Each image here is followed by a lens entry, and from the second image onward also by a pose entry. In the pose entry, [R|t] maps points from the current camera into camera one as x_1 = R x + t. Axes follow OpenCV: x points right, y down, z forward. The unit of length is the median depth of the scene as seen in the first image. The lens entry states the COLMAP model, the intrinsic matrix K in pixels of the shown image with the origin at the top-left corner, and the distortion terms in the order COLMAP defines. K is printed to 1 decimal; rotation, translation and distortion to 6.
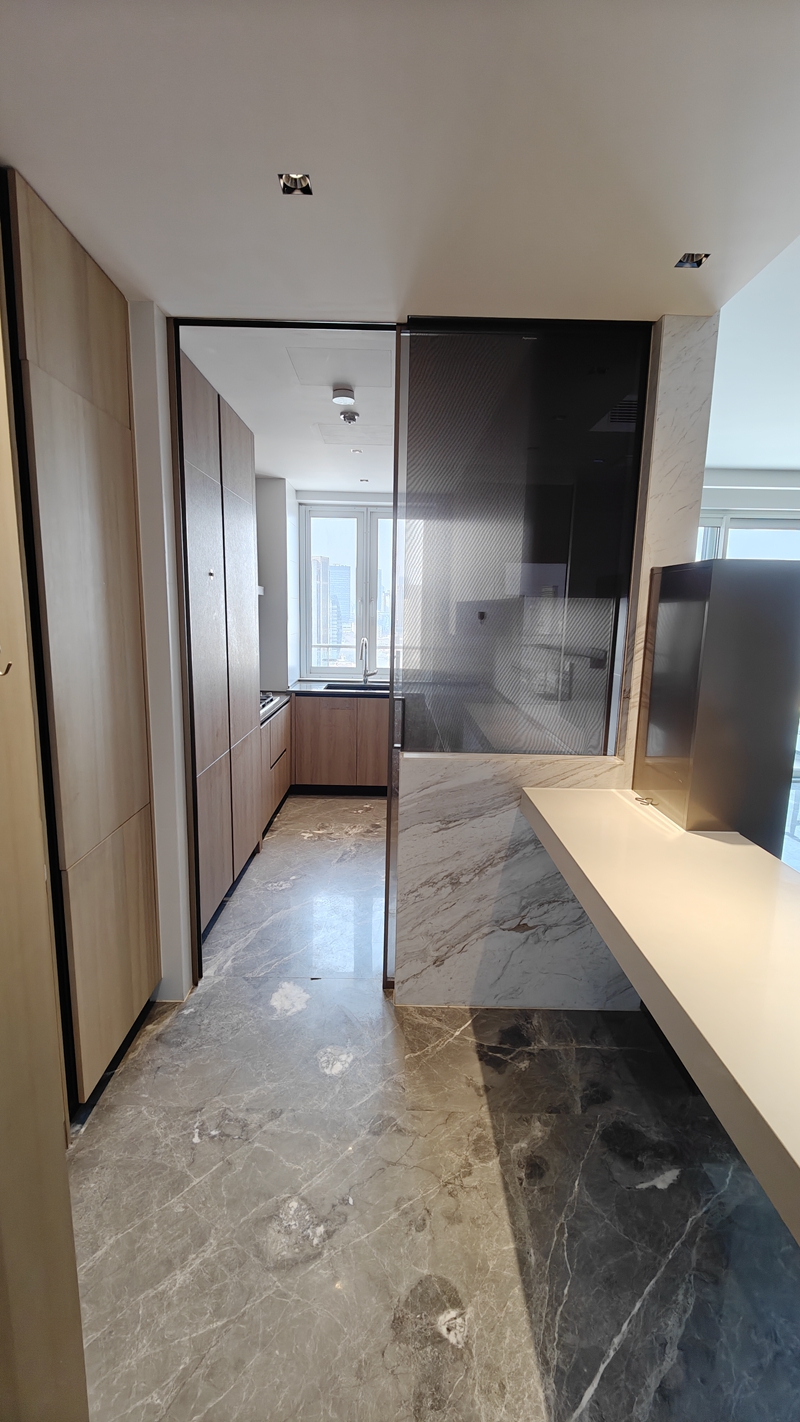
lens RADIAL K [[613.9, 0, 400.8], [0, 613.9, 716.1], [0, 0, 1]] dist [-0.004199, -0.000558]
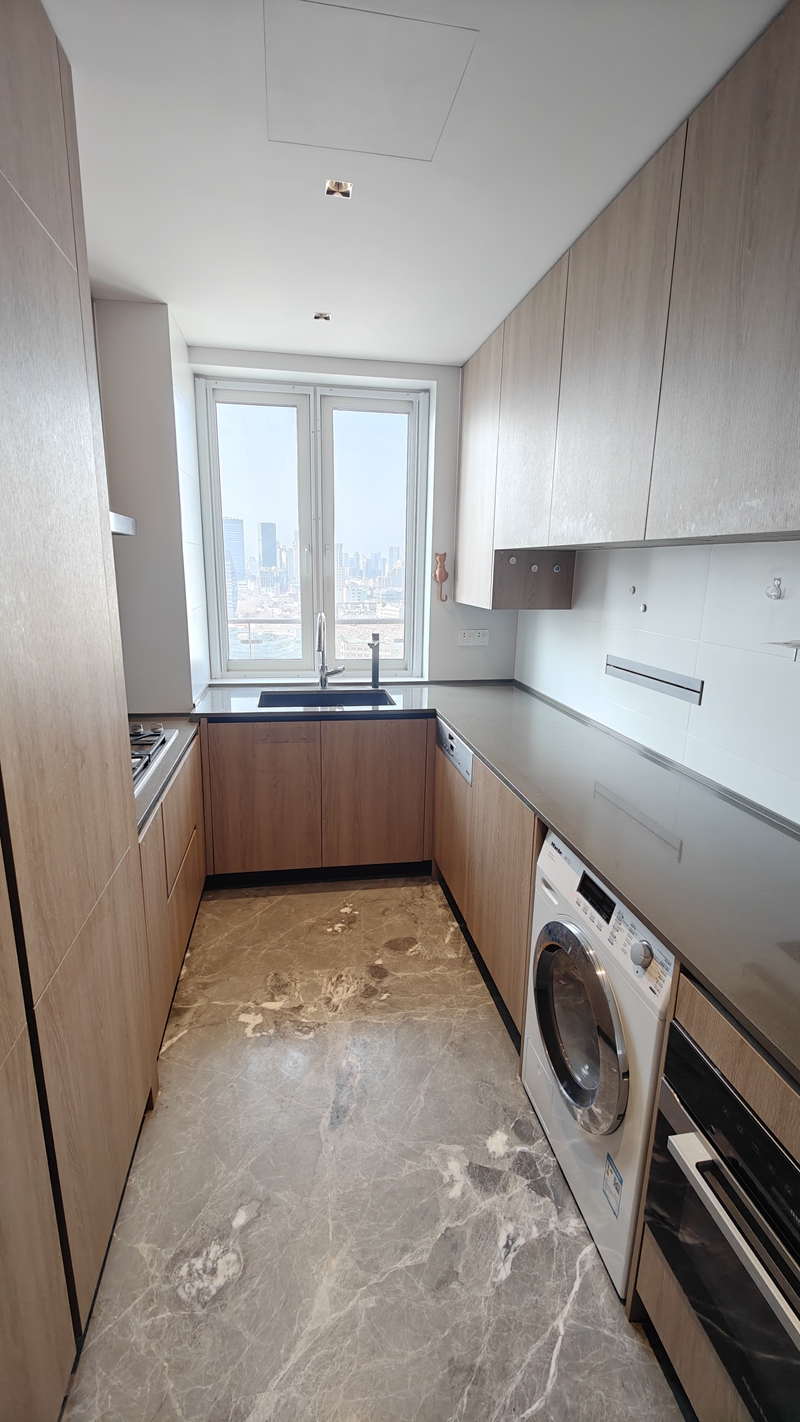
lens RADIAL K [[613.9, 0, 399.5], [0, 613.9, 708.0], [0, 0, 1]] dist [-0.004199, -0.000558]
pose [[0.987298, -0.039100, 0.153995, -0.085158], [0.028706, 0.997193, 0.069150, -0.079132], [-0.156266, -0.063851, 0.985649, 0.426322]]
